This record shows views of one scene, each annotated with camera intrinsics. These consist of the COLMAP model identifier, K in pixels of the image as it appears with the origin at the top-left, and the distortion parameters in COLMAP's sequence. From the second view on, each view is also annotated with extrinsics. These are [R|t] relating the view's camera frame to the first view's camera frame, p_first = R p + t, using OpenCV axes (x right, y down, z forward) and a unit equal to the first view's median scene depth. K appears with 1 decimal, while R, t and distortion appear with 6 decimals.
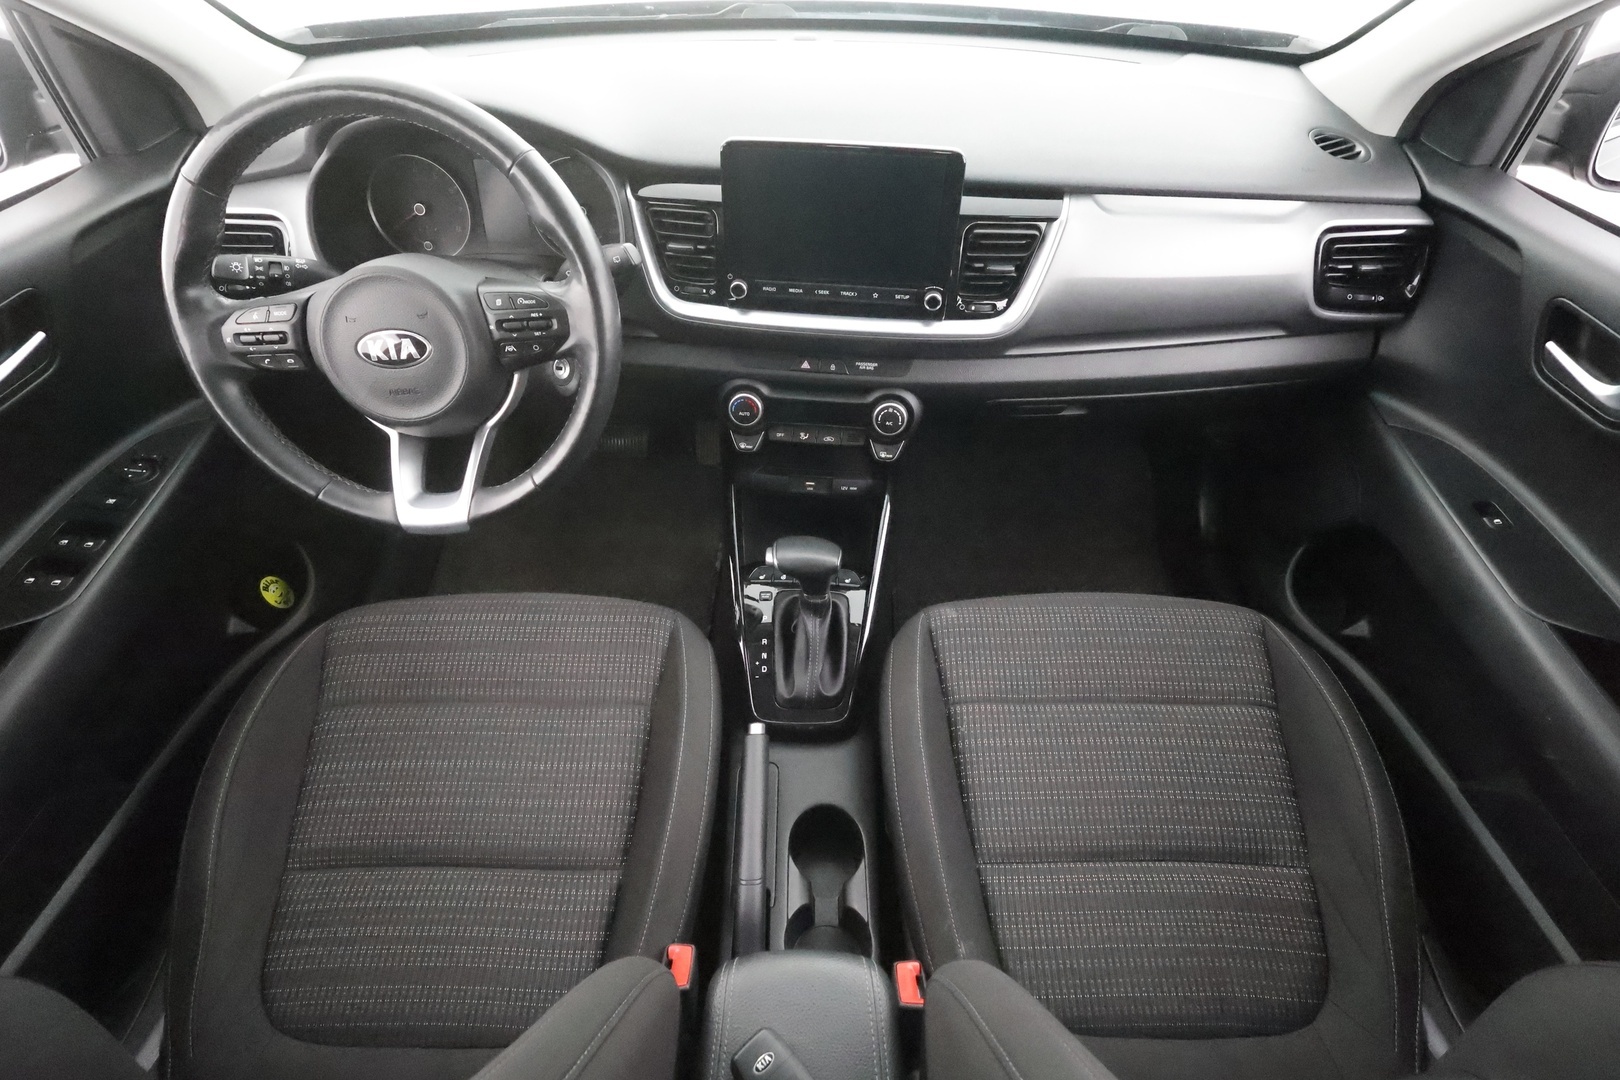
lens RADIAL K [[740.9, 0, 810.0], [0, 740.9, 540.0], [0, 0, 1]] dist [-0.002942, 0.000685]
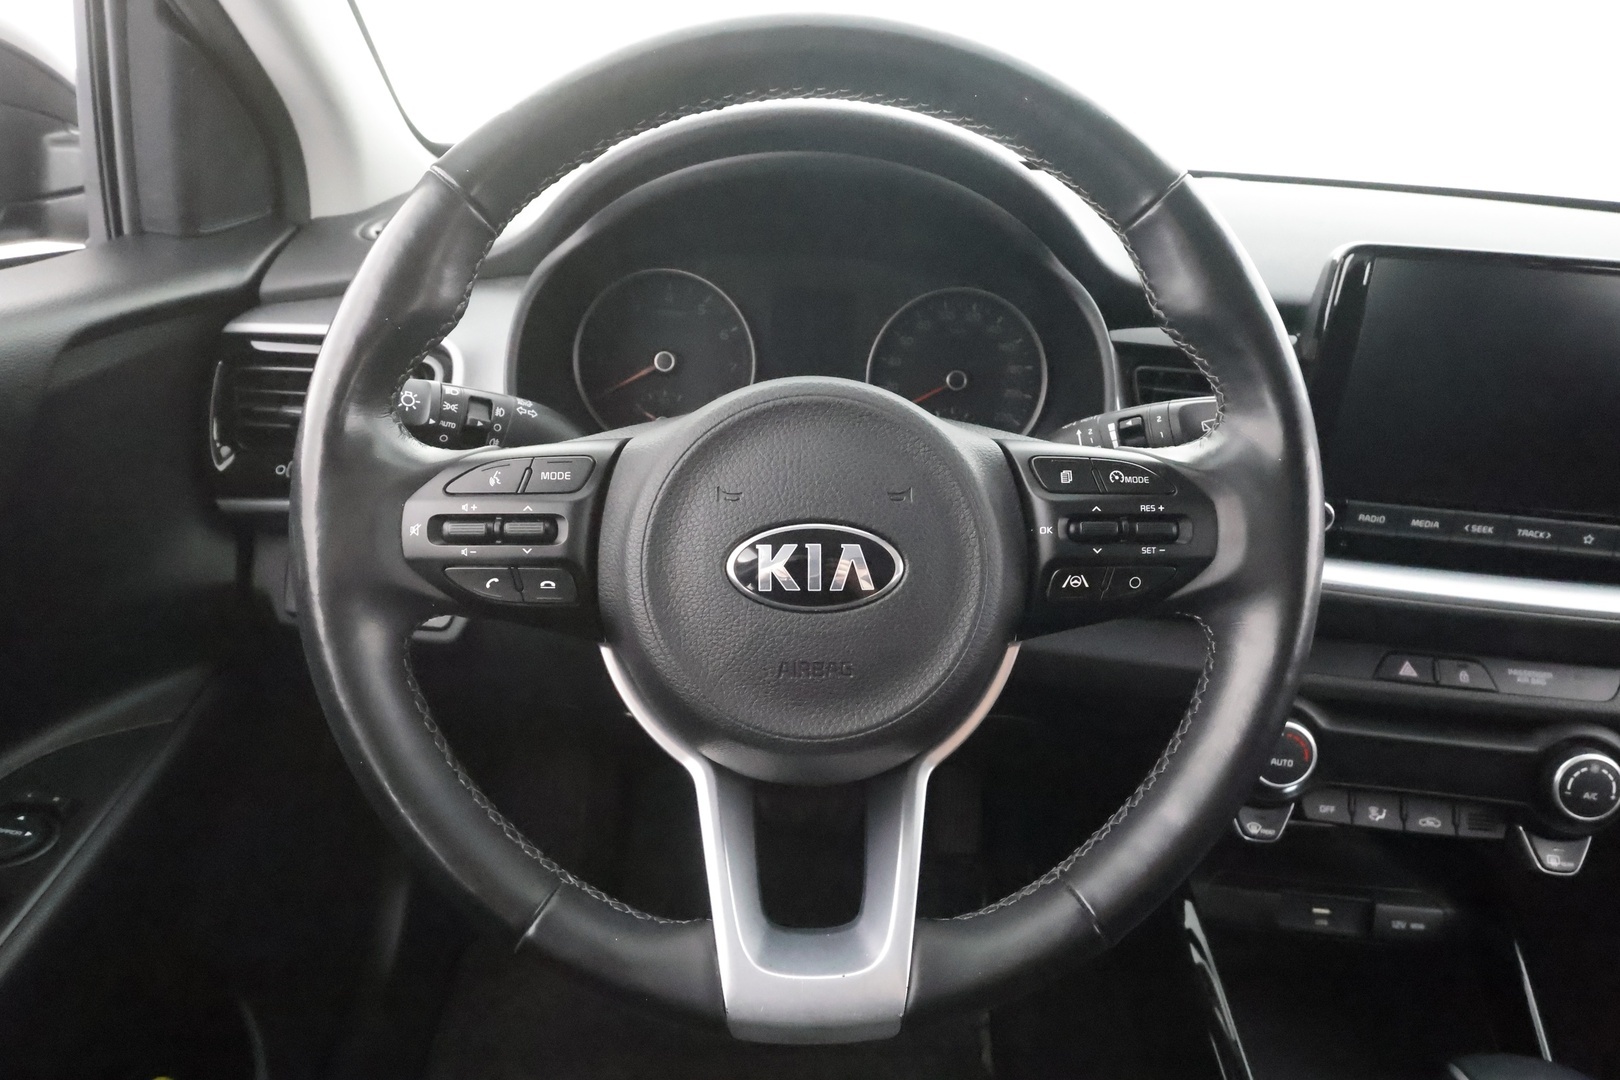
lens RADIAL K [[1035.2, 0, 805.4], [0, 1035.2, 545.4], [0, 0, 1]] dist [-0.003222, -0.000766]
pose [[0.998820, 0.047833, 0.008457, -0.469372], [-0.041281, 0.927636, -0.371196, -0.043098], [-0.025600, 0.370409, 0.928516, 0.371235]]
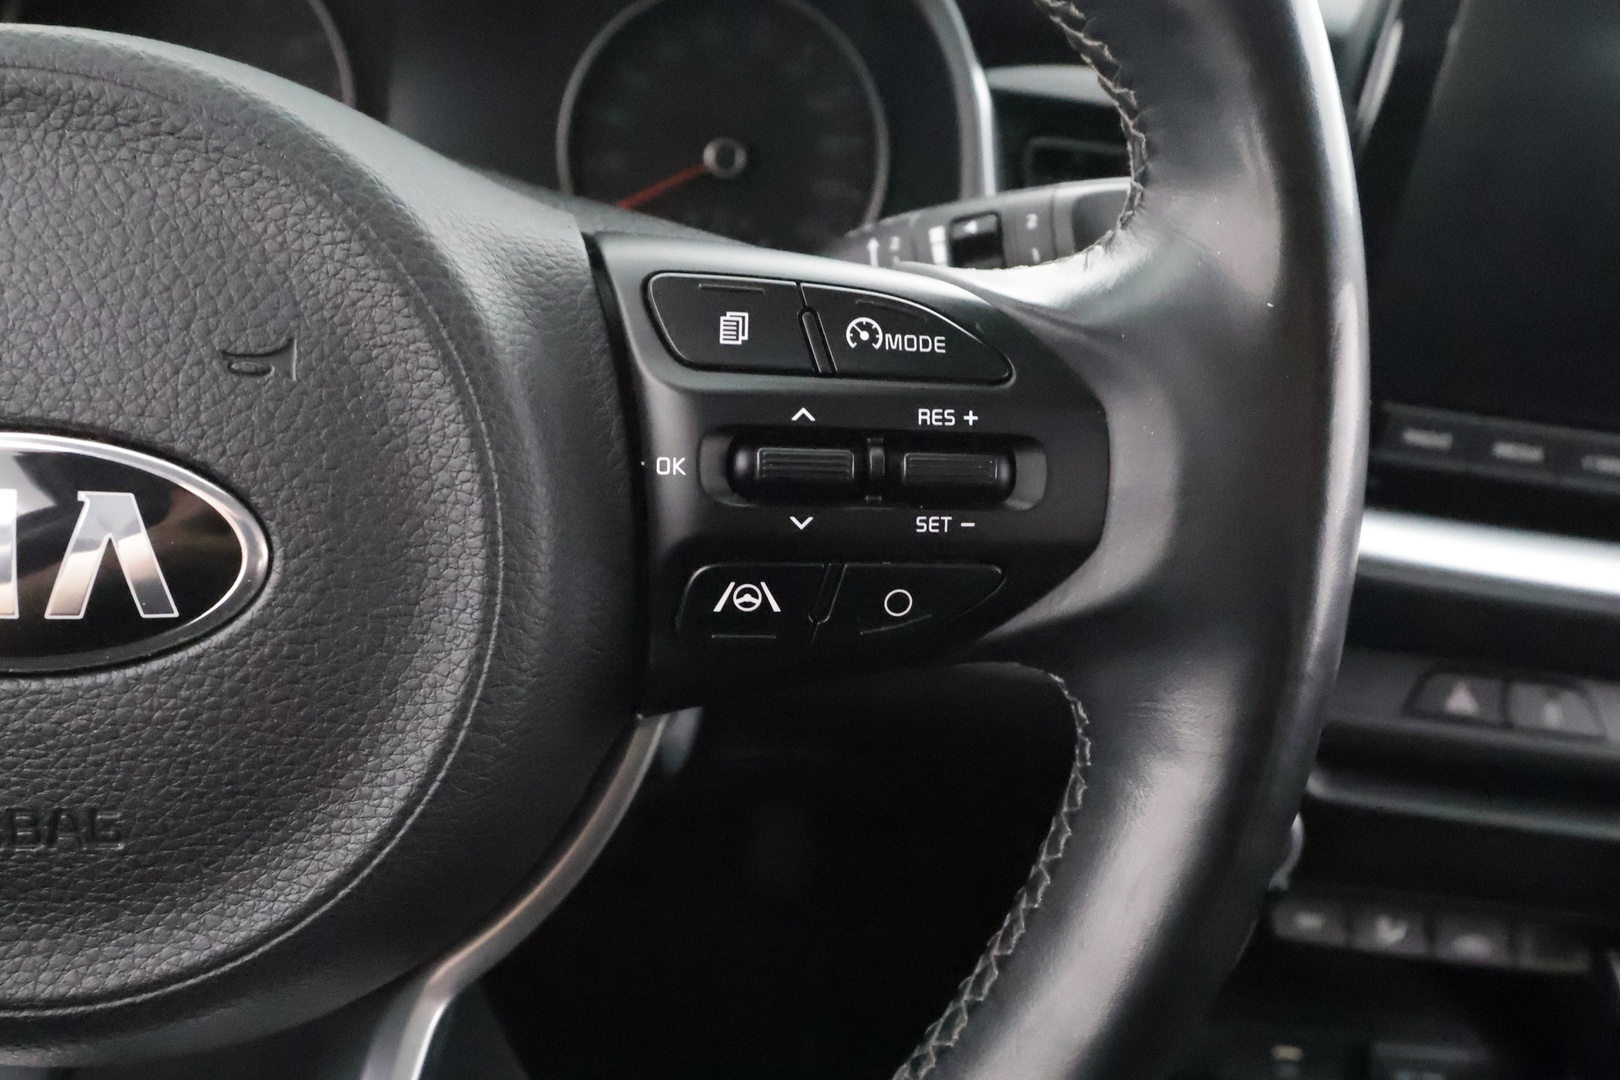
lens RADIAL K [[1274.1, 0, 804.9], [0, 1274.1, 563.3], [0, 0, 1]] dist [-0.008565, -0.004205]
pose [[0.993008, 0.070798, 0.094461, -0.348624], [-0.042188, 0.960186, -0.276157, -0.155634], [-0.110251, 0.270241, 0.956459, 0.599414]]
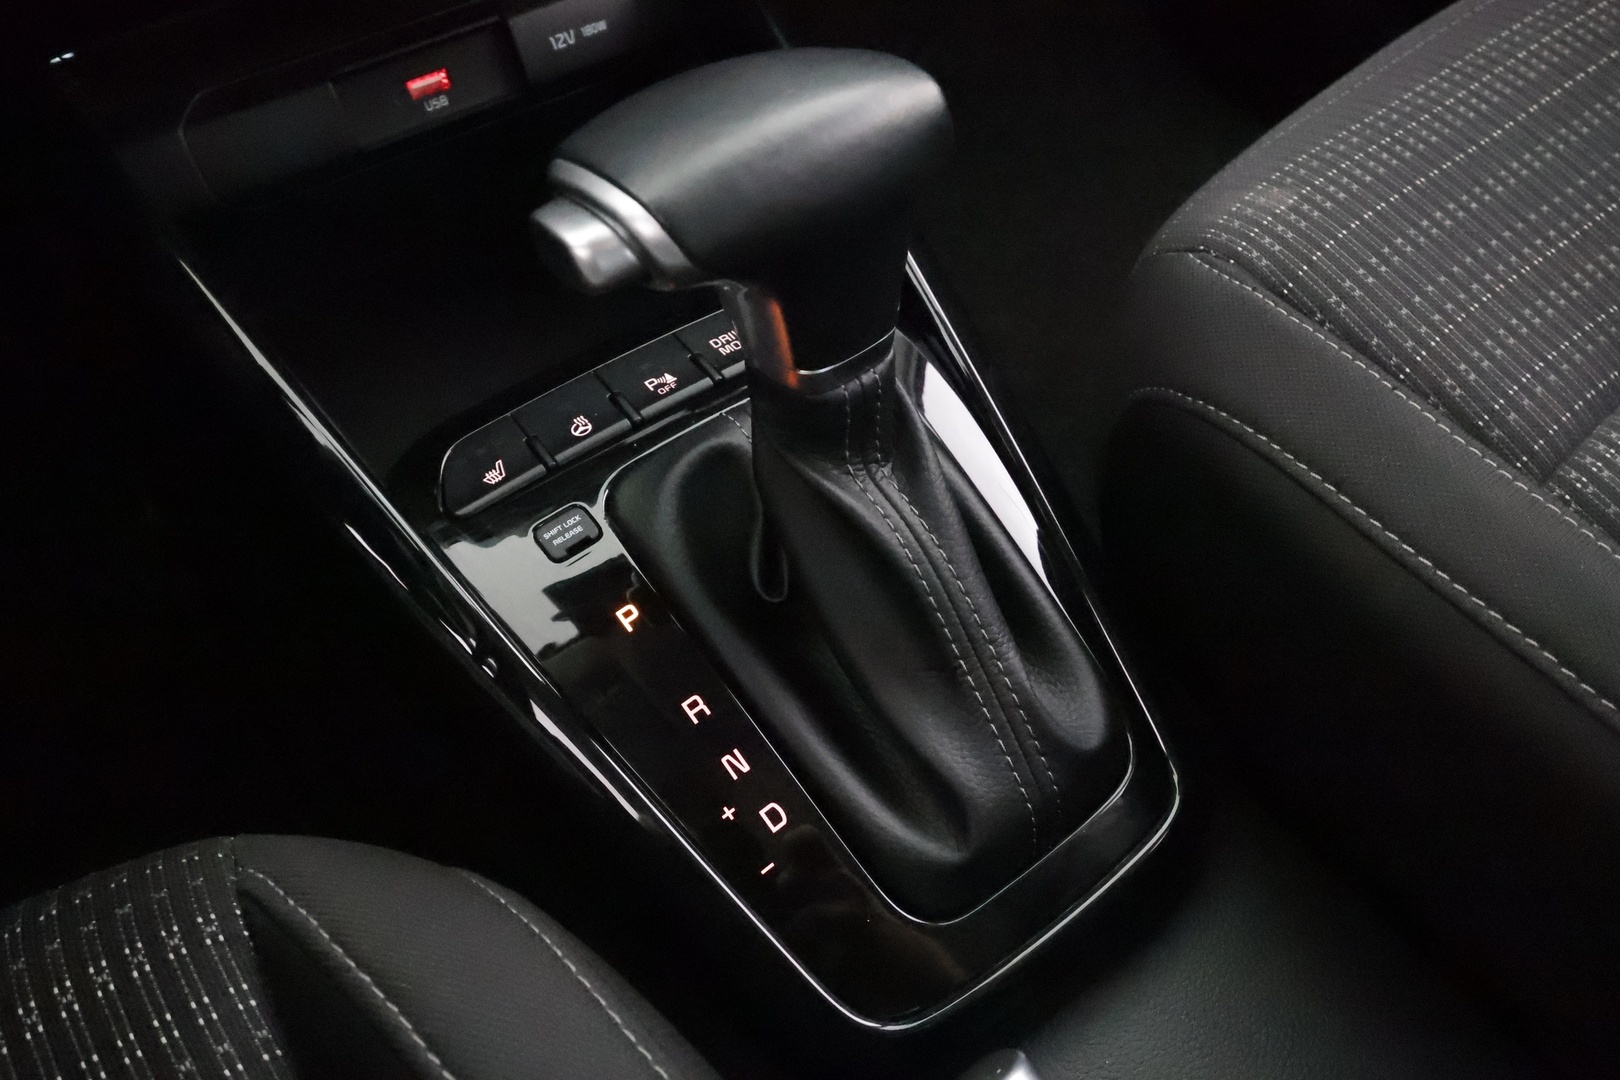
lens RADIAL K [[1320.3, 0, 810.0], [0, 1320.3, 540.0], [0, 0, 1]] dist [-0.012388, -0.004950]
pose [[0.791875, -0.496740, 0.355222, -0.166360], [0.481121, 0.865713, 0.138074, 0.069919], [-0.376107, 0.061567, 0.924529, 0.741305]]
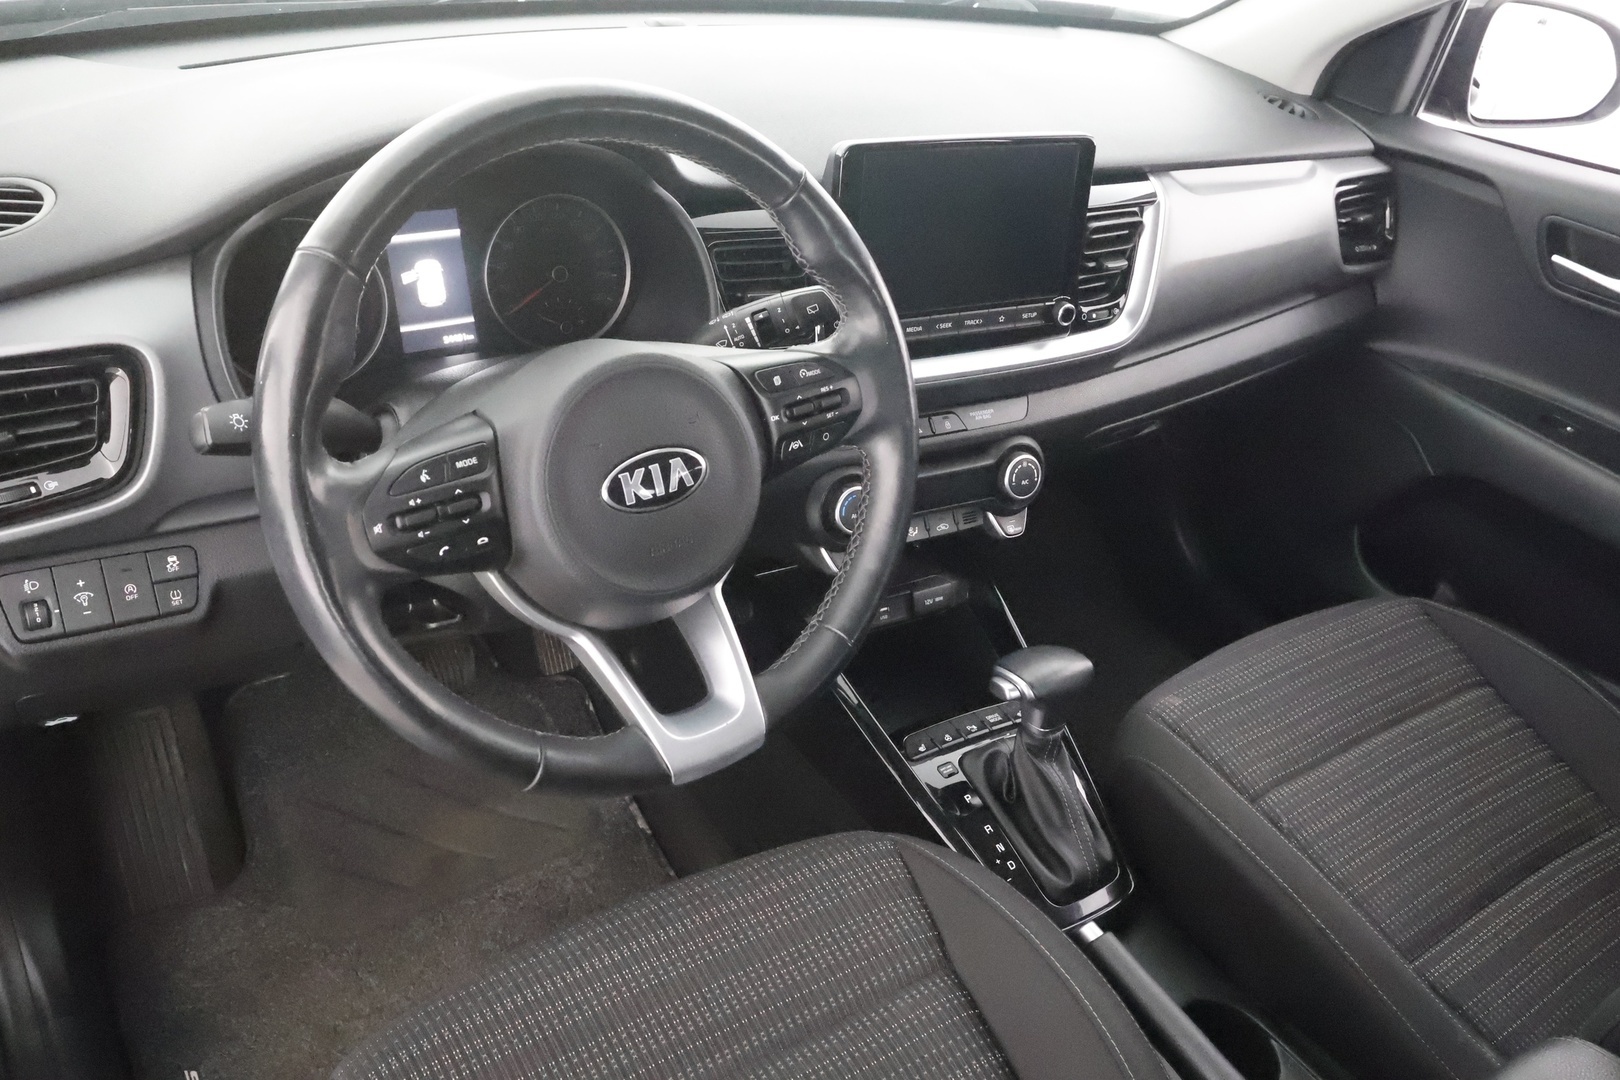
lens RADIAL K [[1277.0, 0, 810.0], [0, 1277.0, 540.0], [0, 0, 1]] dist [0.005850, 0.003745]
pose [[0.823950, -0.235127, 0.515579, -0.838270], [0.335751, 0.935514, -0.109929, -0.039284], [-0.456484, 0.263682, 0.849761, 0.030135]]
